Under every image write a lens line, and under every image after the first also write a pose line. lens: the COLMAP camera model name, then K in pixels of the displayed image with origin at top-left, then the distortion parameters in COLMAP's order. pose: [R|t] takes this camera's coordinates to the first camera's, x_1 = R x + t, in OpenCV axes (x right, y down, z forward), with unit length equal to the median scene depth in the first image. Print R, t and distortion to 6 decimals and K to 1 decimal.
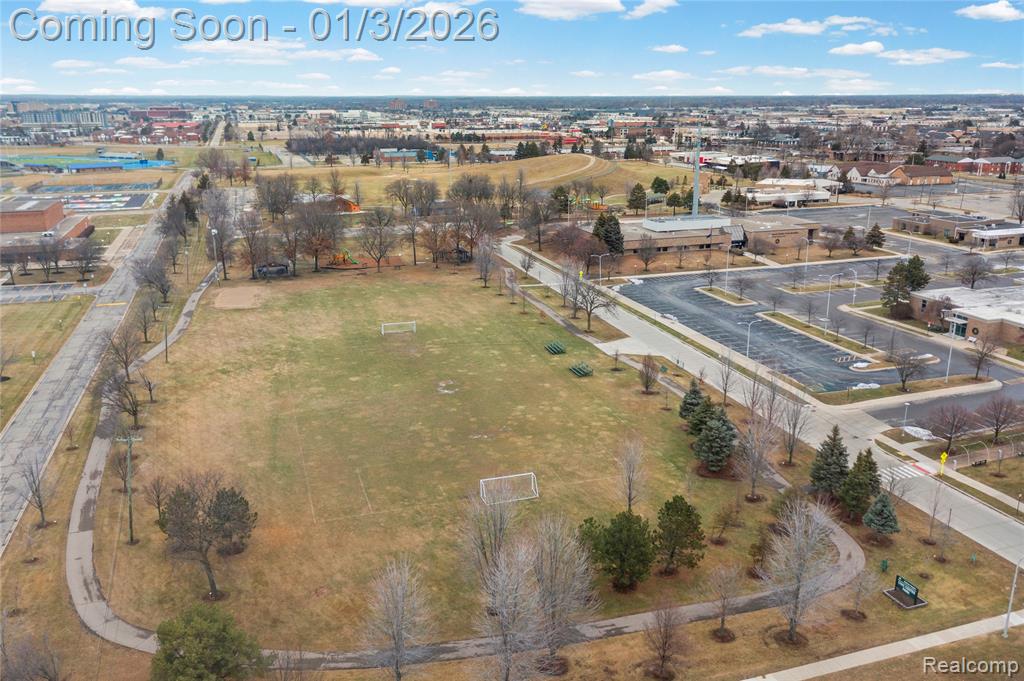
lens RADIAL K [[854.0, 0, 512.6], [0, 854.0, 324.2], [0, 0, 1]] dist [0.008840, 0.011946]
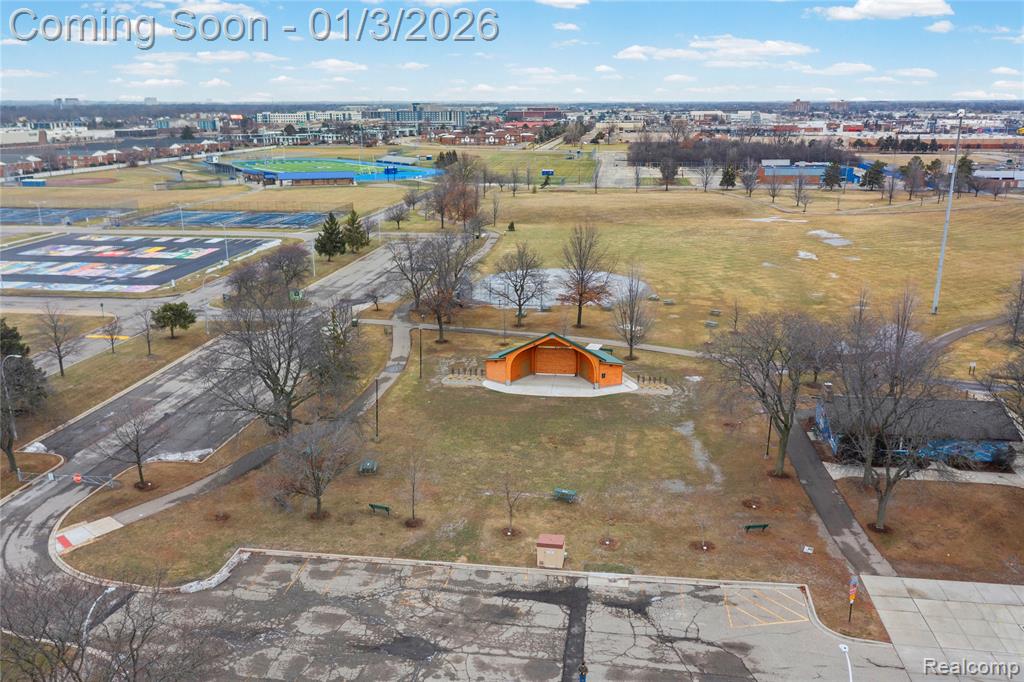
lens RADIAL K [[854.0, 0, 512.6], [0, 854.0, 324.7], [0, 0, 1]] dist [0.008840, 0.011946]
pose [[0.903331, 0.107610, -0.415226, -0.037162], [-0.109955, 0.993767, 0.018336, -0.060877], [0.414611, 0.029092, 0.909533, 0.284718]]
